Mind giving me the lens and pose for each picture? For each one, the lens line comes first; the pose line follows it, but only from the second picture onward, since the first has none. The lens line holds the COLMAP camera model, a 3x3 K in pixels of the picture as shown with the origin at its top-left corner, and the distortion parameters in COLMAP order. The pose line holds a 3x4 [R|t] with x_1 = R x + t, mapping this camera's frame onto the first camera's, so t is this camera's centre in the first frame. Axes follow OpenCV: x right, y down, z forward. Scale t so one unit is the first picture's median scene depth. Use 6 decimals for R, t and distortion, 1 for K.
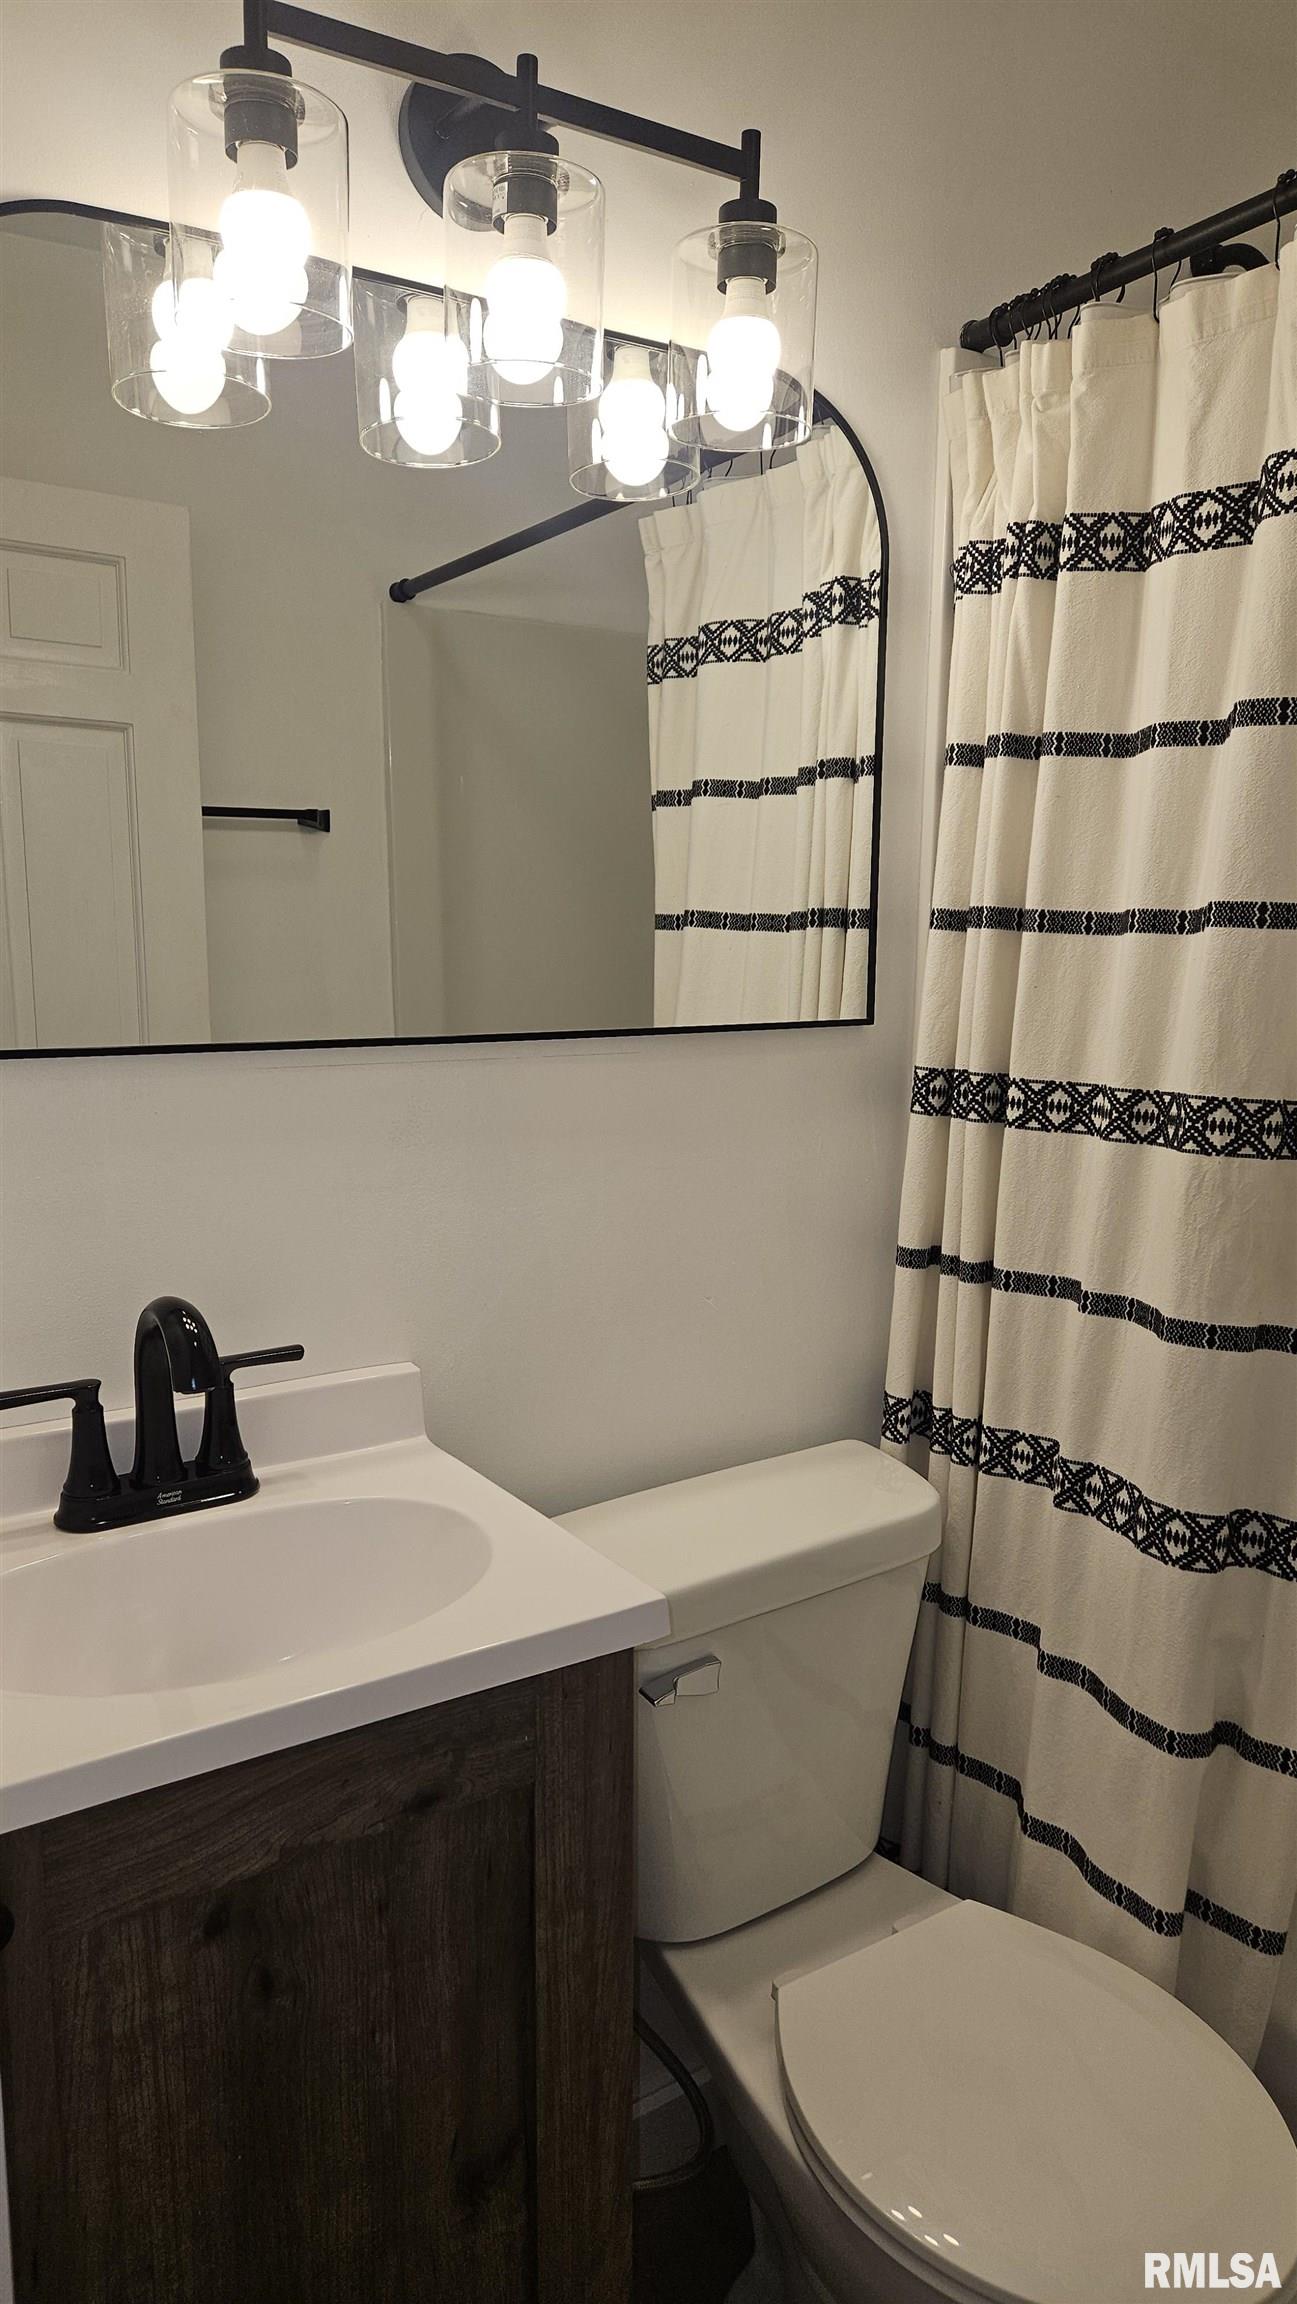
lens RADIAL K [[1522.5, 0, 648.5], [0, 1522.5, 1152.0], [0, 0, 1]] dist [0.088265, -0.071098]
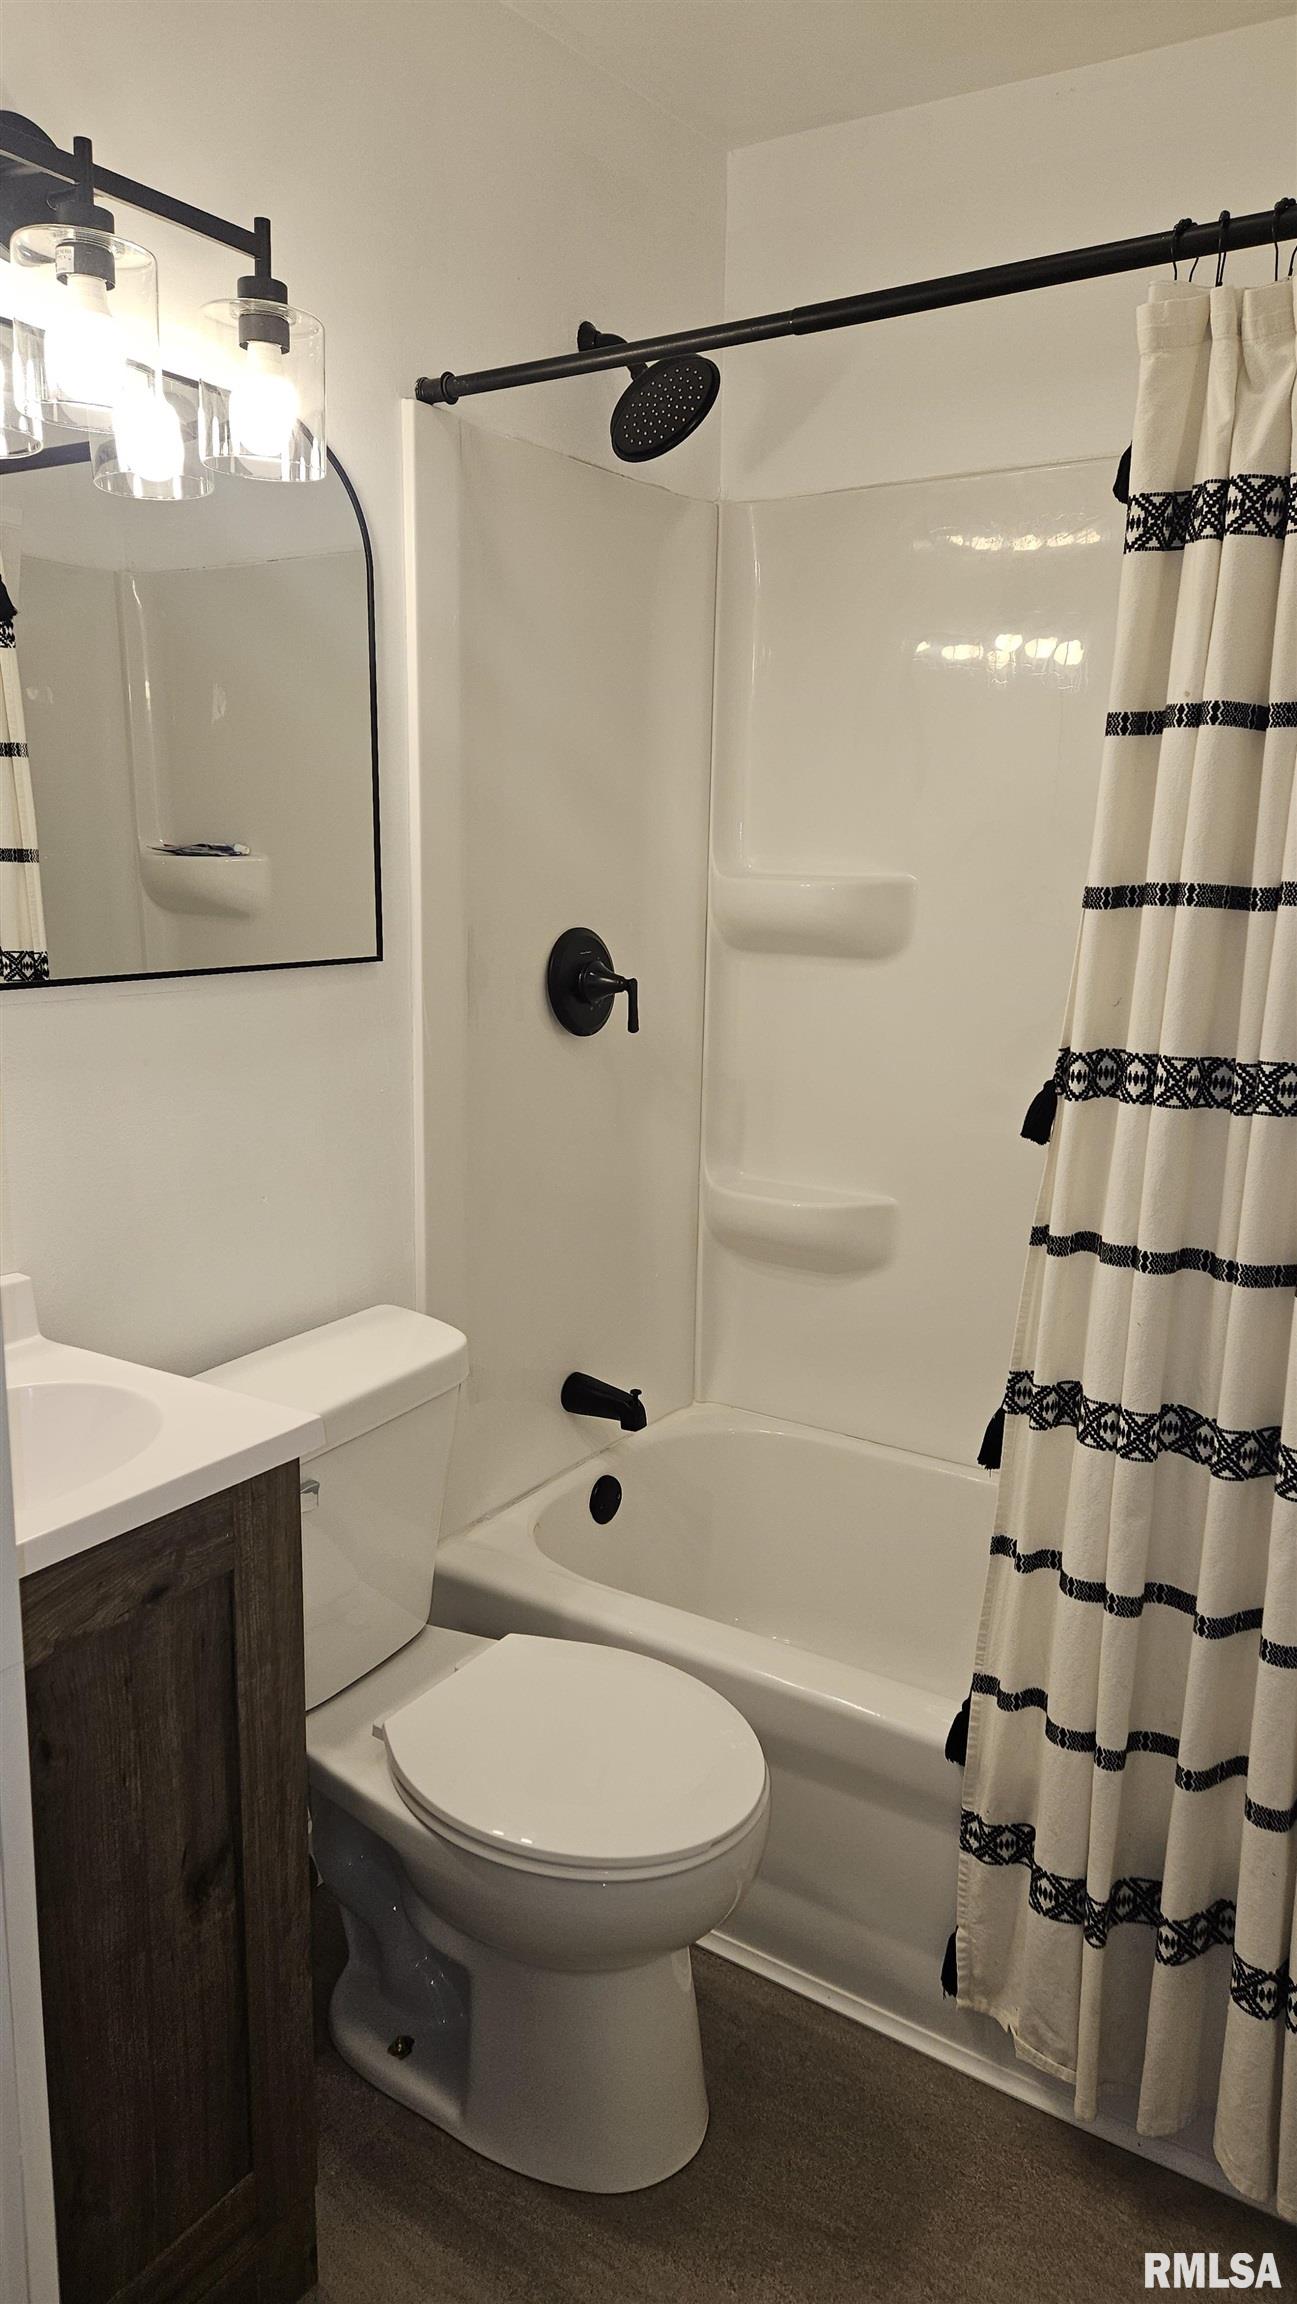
lens RADIAL K [[1522.5, 0, 648.5], [0, 1522.5, 1152.0], [0, 0, 1]] dist [0.088265, -0.071098]
pose [[0.910870, -0.076531, 0.405535, -0.242149], [0.054317, 0.996339, 0.066024, -0.003227], [-0.409103, -0.038112, 0.911692, -0.285442]]
